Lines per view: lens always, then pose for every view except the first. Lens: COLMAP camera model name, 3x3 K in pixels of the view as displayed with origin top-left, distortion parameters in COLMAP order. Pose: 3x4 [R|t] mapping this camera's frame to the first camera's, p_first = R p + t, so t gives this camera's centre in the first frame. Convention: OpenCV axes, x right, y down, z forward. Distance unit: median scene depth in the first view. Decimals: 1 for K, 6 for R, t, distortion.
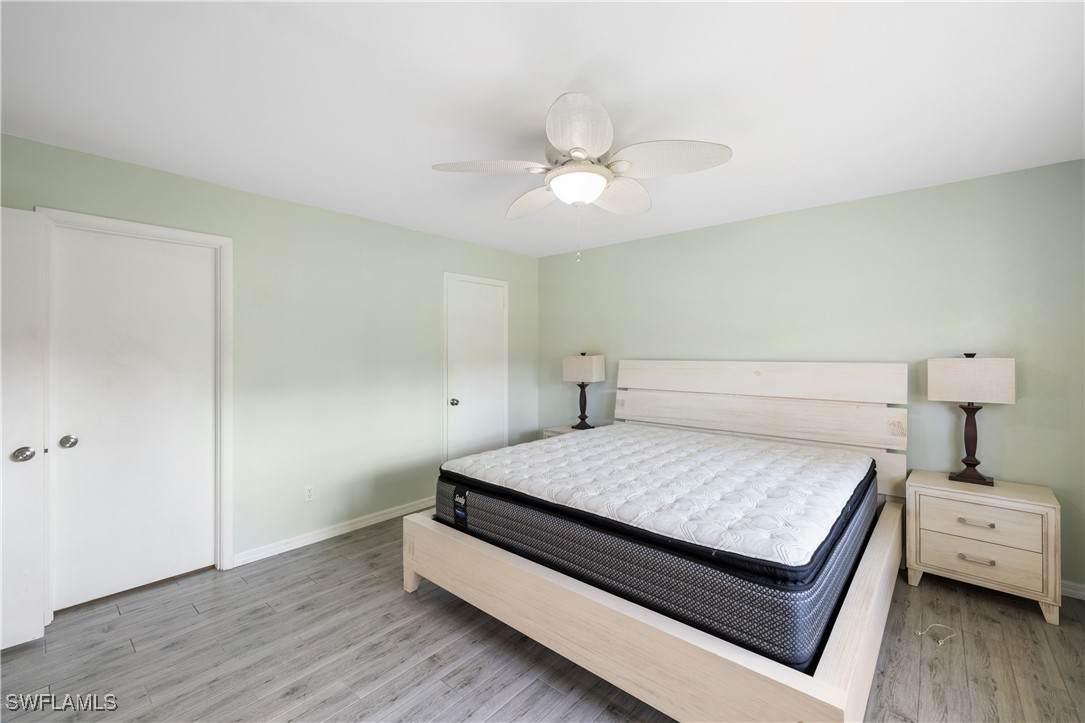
lens RADIAL K [[452.6, 0, 544.5], [0, 452.6, 352.1], [0, 0, 1]] dist [-0.001334, 0.000318]
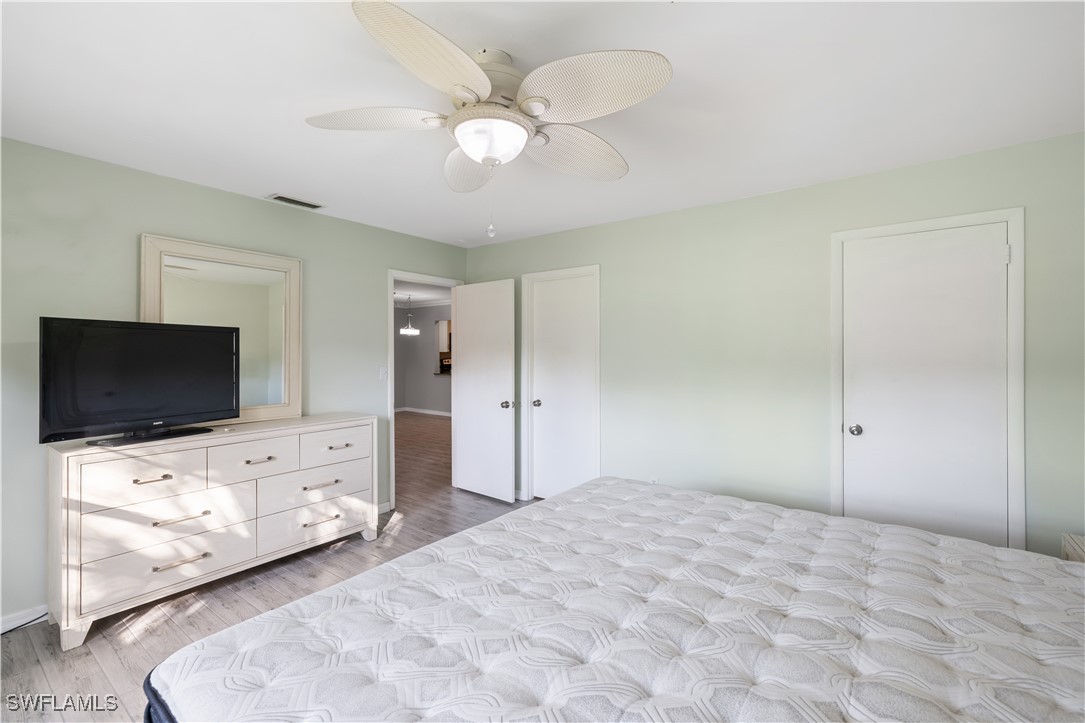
lens RADIAL K [[459.9, 0, 544.3], [0, 459.9, 354.2], [0, 0, 1]] dist [-0.000191, 0.000479]
pose [[0.074223, -0.006778, -0.997219, 0.659134], [-0.000178, 0.999977, -0.006809, 0.011285], [0.997242, 0.000682, 0.074220, 0.798663]]
